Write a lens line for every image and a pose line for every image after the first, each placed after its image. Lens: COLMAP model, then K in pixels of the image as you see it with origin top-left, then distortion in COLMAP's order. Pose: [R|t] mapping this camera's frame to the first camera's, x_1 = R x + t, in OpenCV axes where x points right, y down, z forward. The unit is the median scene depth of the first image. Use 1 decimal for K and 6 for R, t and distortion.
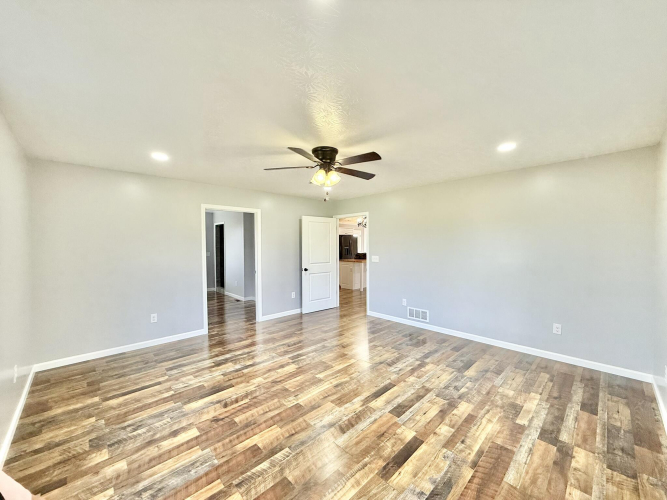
lens RADIAL K [[266.6, 0, 333.5], [0, 266.6, 250.0], [0, 0, 1]] dist [-0.001332, 0.000149]
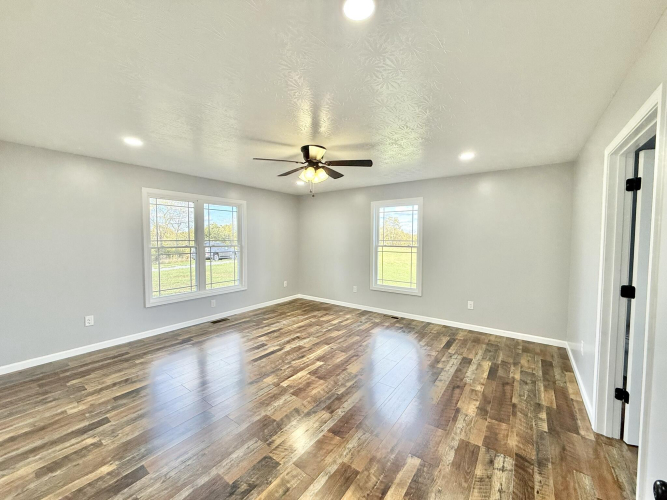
lens RADIAL K [[266.6, 0, 333.5], [0, 266.6, 250.0], [0, 0, 1]] dist [-0.001332, 0.000149]
pose [[-0.985651, 0.008288, -0.168591, 0.080557], [-0.003151, 0.997717, 0.067464, -0.050009], [0.168765, 0.067028, -0.983375, 2.357722]]
